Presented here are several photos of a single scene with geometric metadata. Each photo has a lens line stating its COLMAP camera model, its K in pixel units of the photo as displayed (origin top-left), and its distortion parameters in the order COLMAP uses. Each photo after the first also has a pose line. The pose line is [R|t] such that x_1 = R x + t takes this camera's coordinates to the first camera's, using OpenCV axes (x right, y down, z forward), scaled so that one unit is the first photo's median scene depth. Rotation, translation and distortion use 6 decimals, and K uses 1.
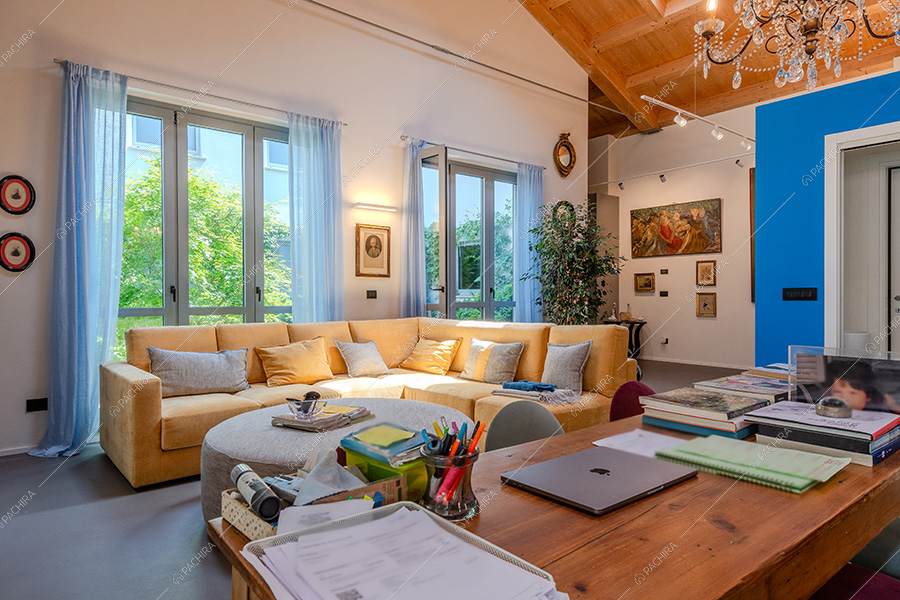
lens RADIAL K [[544.2, 0, 454.4], [0, 544.2, 302.5], [0, 0, 1]] dist [0.017591, -0.005581]
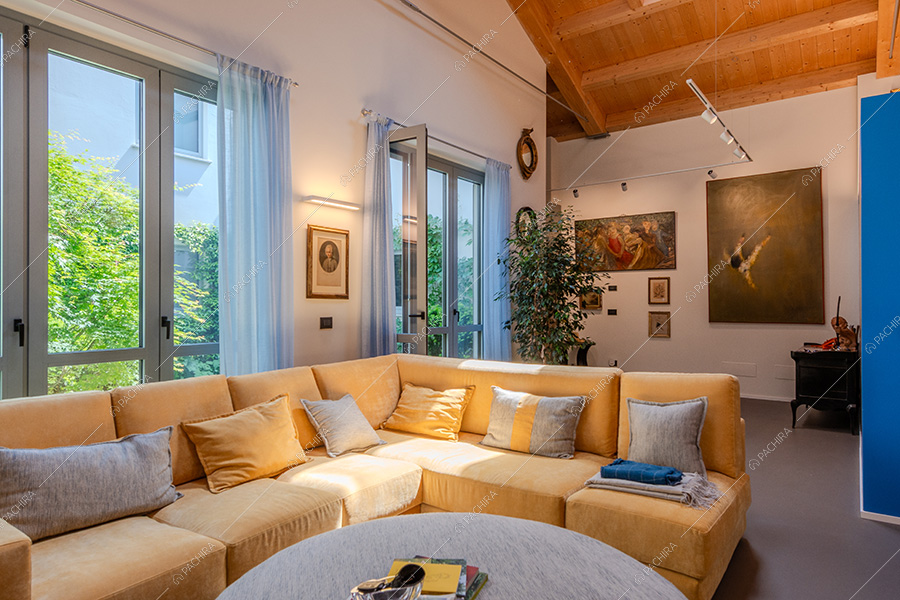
lens RADIAL K [[544.2, 0, 443.2], [0, 544.2, 300.4], [0, 0, 1]] dist [0.017591, -0.005581]
pose [[0.970592, 0.001473, 0.240724, -0.175075], [0.002346, 0.999876, -0.015577, -0.032907], [-0.240717, 0.015683, 0.970469, 0.258691]]
